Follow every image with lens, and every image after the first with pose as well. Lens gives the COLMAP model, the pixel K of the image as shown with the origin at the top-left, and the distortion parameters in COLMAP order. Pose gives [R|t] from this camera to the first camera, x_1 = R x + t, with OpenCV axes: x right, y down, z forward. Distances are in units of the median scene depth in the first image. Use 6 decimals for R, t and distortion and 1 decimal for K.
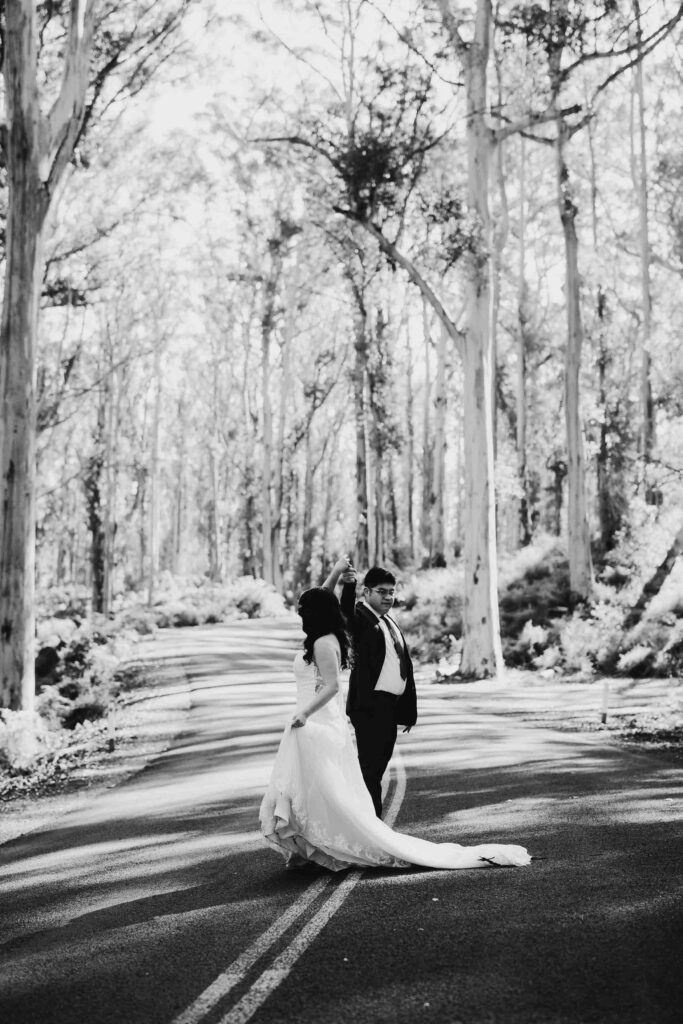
lens RADIAL K [[1475.6, 0, 344.7], [0, 1475.6, 542.7], [0, 0, 1]] dist [-0.101279, 0.030450]
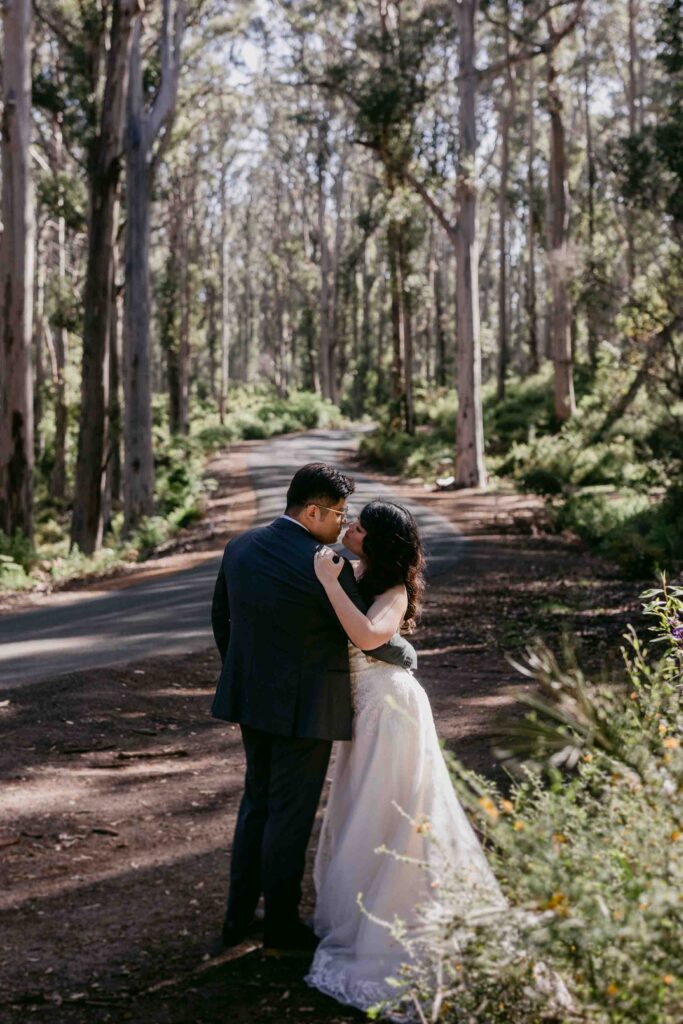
lens RADIAL K [[1540.7, 0, 331.3], [0, 1540.7, 480.0], [0, 0, 1]] dist [0.025559, 0.053297]
pose [[0.998194, -0.011350, -0.058990, 0.042129], [0.016995, 0.995227, 0.096093, -0.046066], [0.057617, -0.096922, 0.993623, -0.362548]]
